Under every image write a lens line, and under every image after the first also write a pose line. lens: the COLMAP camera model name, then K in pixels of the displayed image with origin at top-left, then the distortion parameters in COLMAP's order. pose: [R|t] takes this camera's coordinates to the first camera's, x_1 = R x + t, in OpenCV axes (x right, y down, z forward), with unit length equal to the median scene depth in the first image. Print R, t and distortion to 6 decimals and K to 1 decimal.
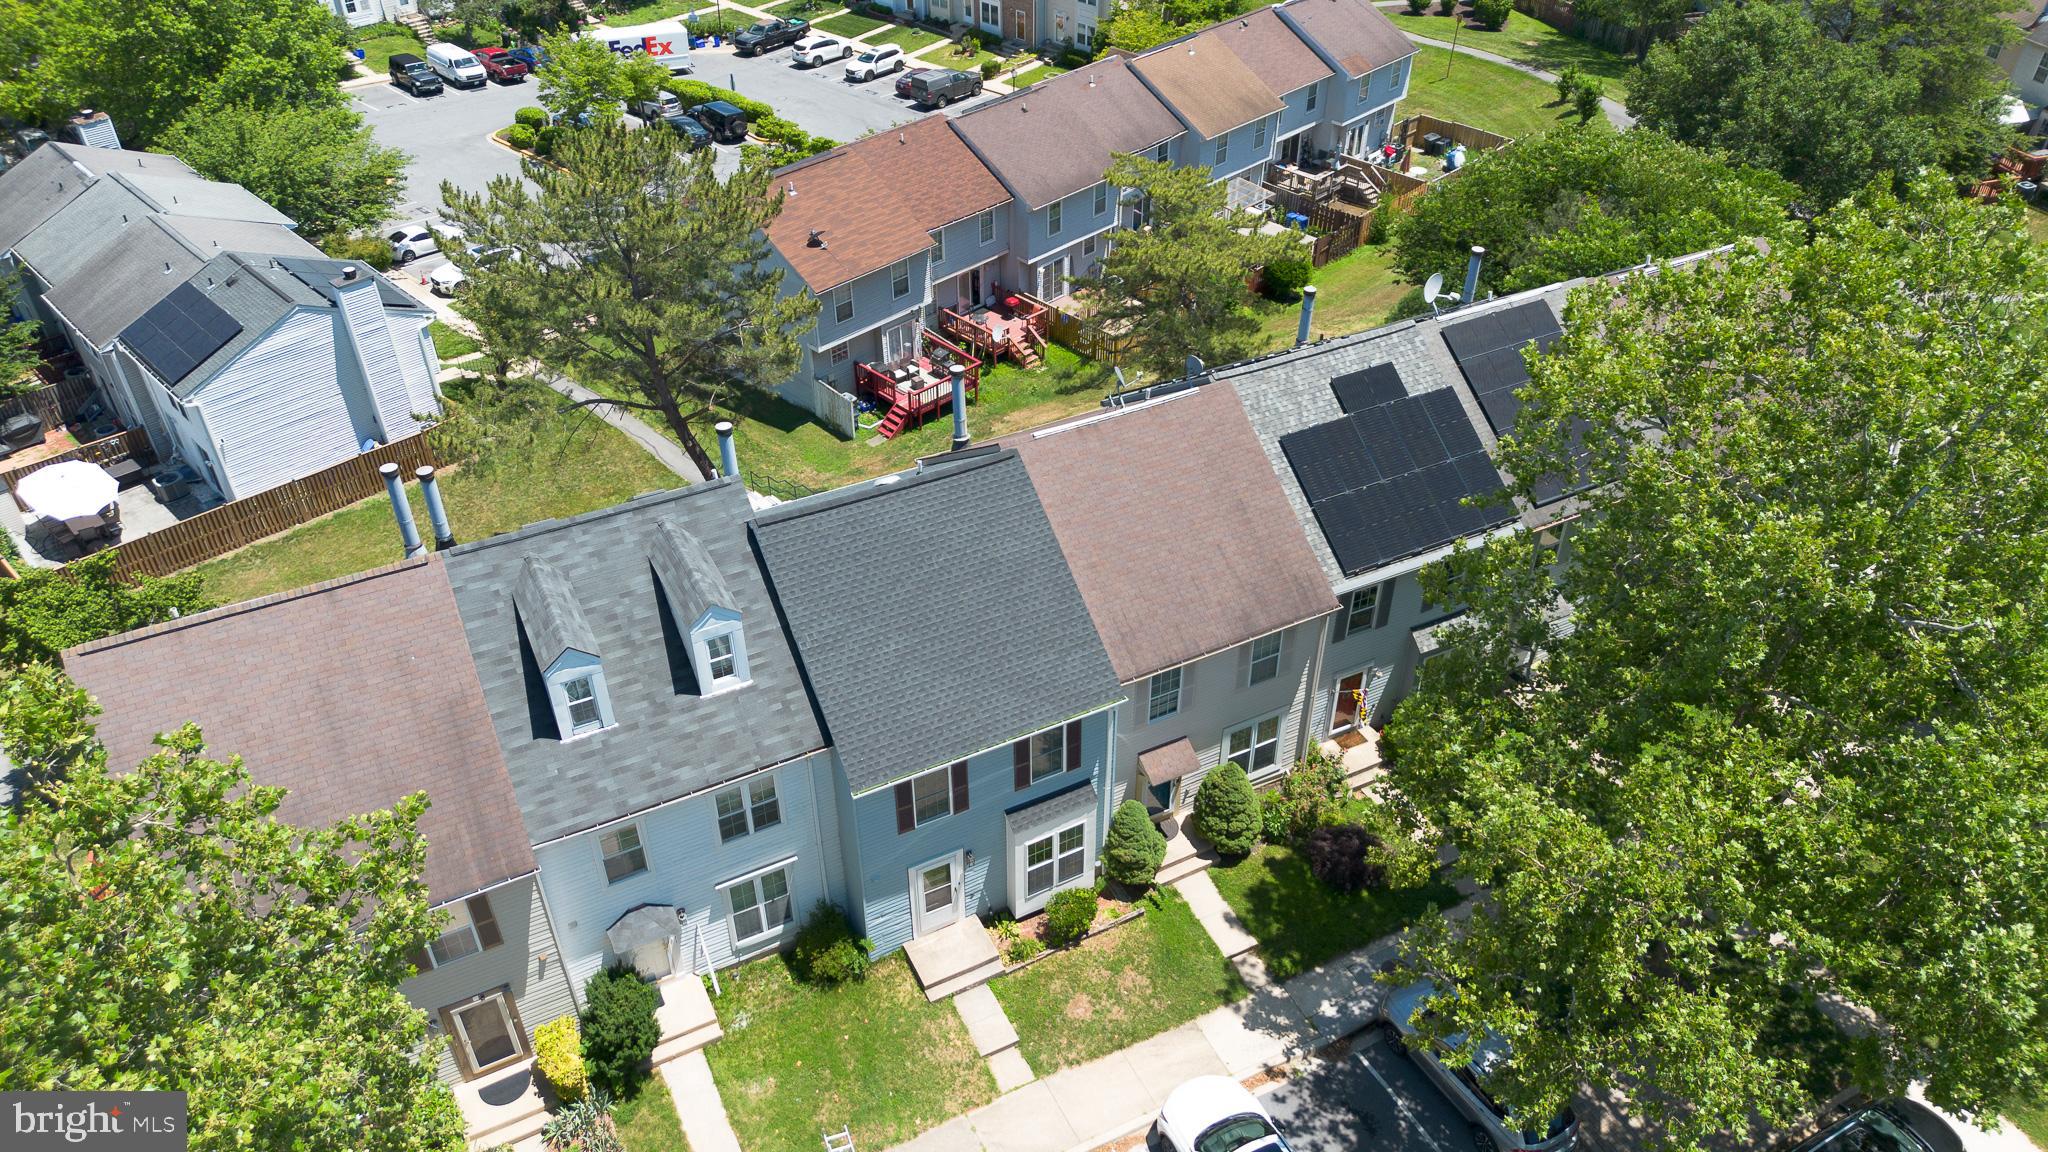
lens RADIAL K [[1467.1, 0, 1024.0], [0, 1467.1, 576.0], [0, 0, 1]] dist [0.040258, -0.003261]
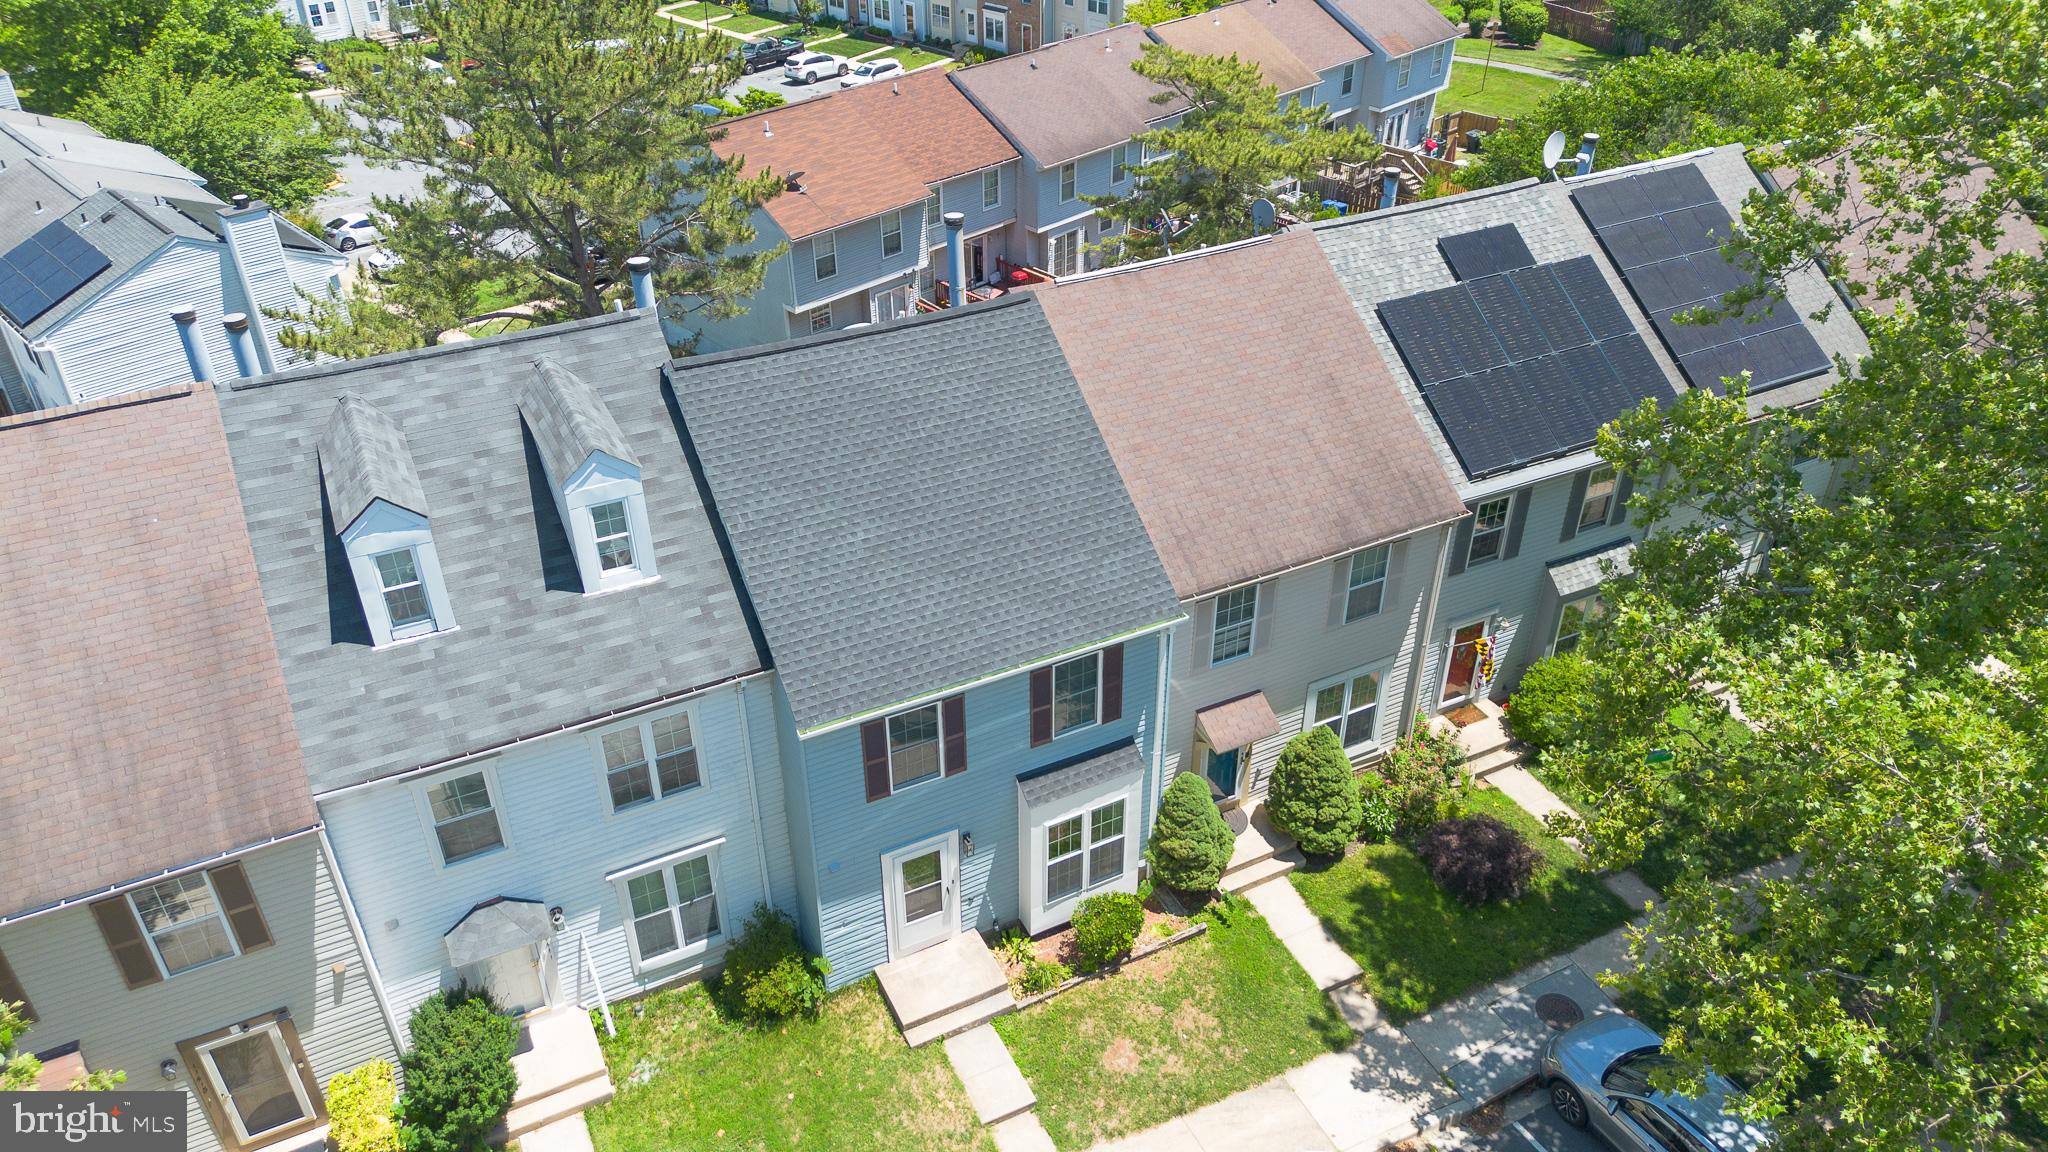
lens RADIAL K [[1469.7, 0, 1024.0], [0, 1469.7, 576.0], [0, 0, 1]] dist [0.028084, -0.003112]
pose [[0.999998, 0.001625, -0.000813, -0.008879], [-0.001677, 0.997566, -0.069713, 0.110484], [0.000698, 0.069714, 0.997567, 0.271830]]
